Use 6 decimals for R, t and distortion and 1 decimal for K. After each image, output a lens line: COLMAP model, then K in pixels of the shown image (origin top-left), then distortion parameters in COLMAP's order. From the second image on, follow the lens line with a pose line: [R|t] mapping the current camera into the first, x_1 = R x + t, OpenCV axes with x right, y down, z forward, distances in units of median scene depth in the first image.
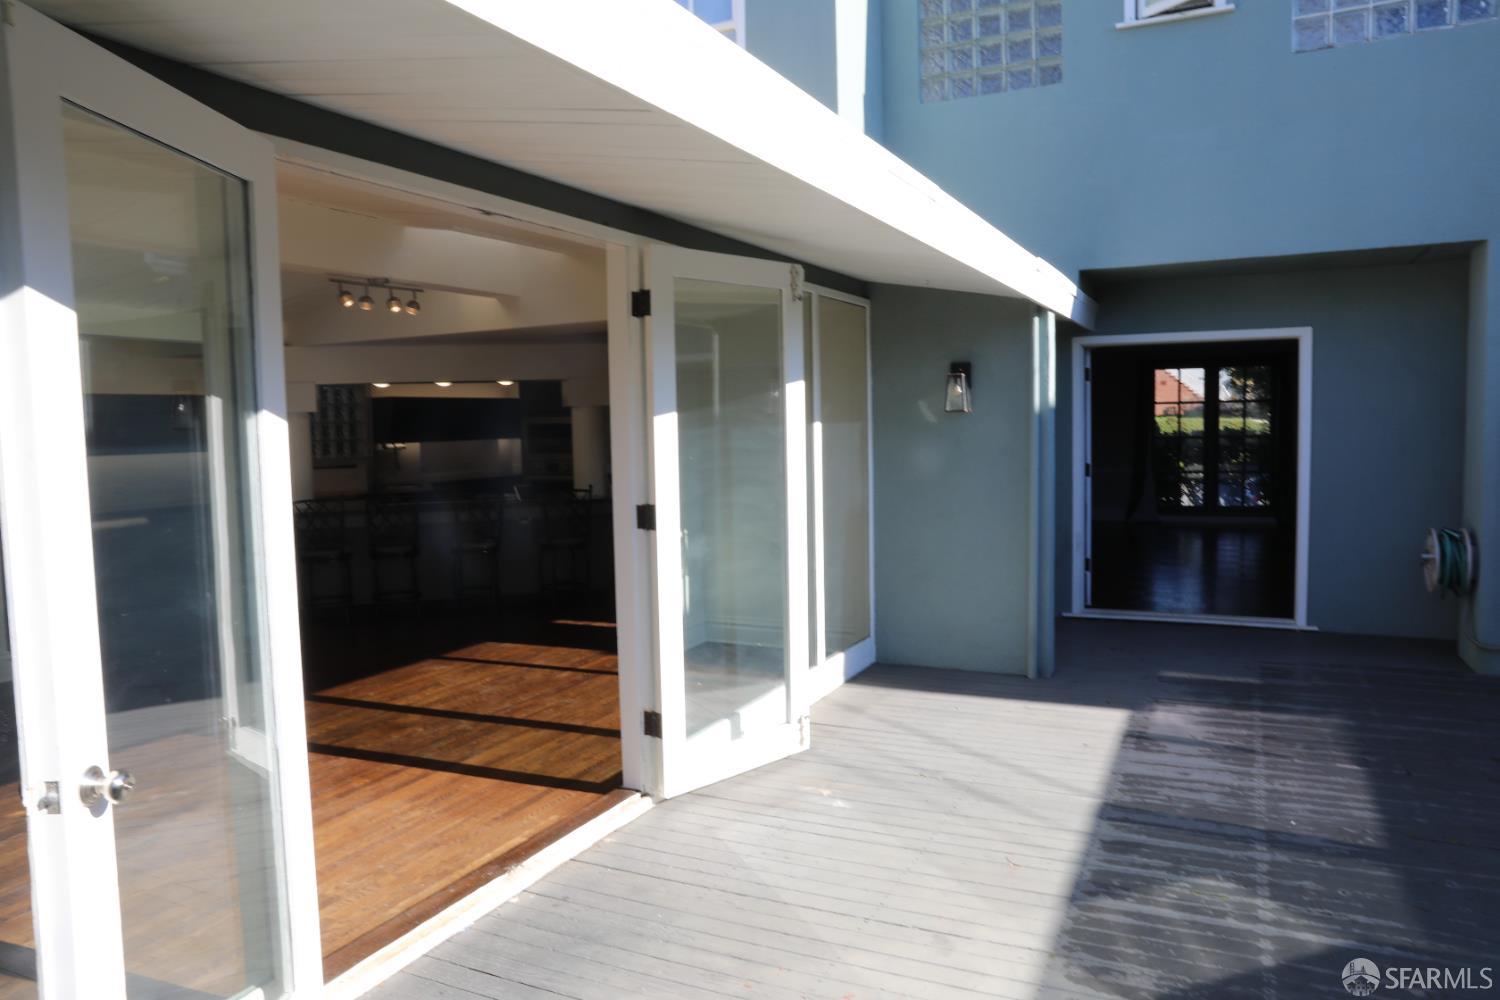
lens RADIAL K [[1026.7, 0, 750.0], [0, 1026.7, 500.0], [0, 0, 1]] dist [-0.051180, 0.005348]
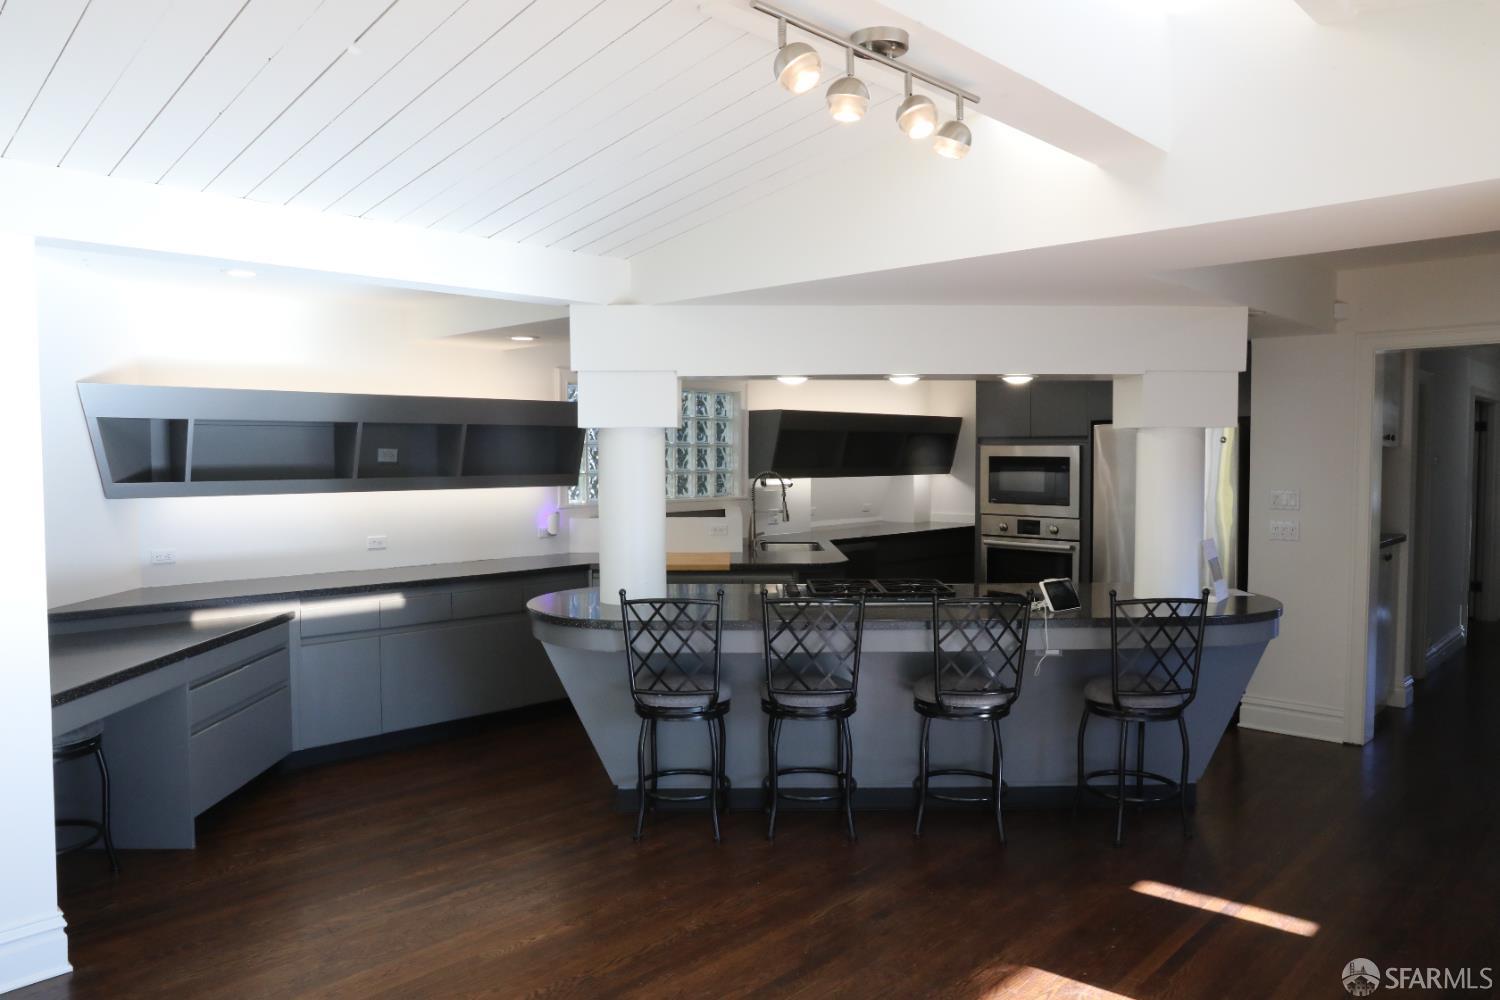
lens RADIAL K [[1026.7, 0, 750.0], [0, 1026.7, 500.0], [0, 0, 1]] dist [-0.051180, 0.005348]
pose [[0.950133, 0.037647, -0.309564, -0.165157], [-0.045282, 0.998821, -0.017513, -0.030600], [0.308539, 0.030657, 0.950717, 0.372310]]
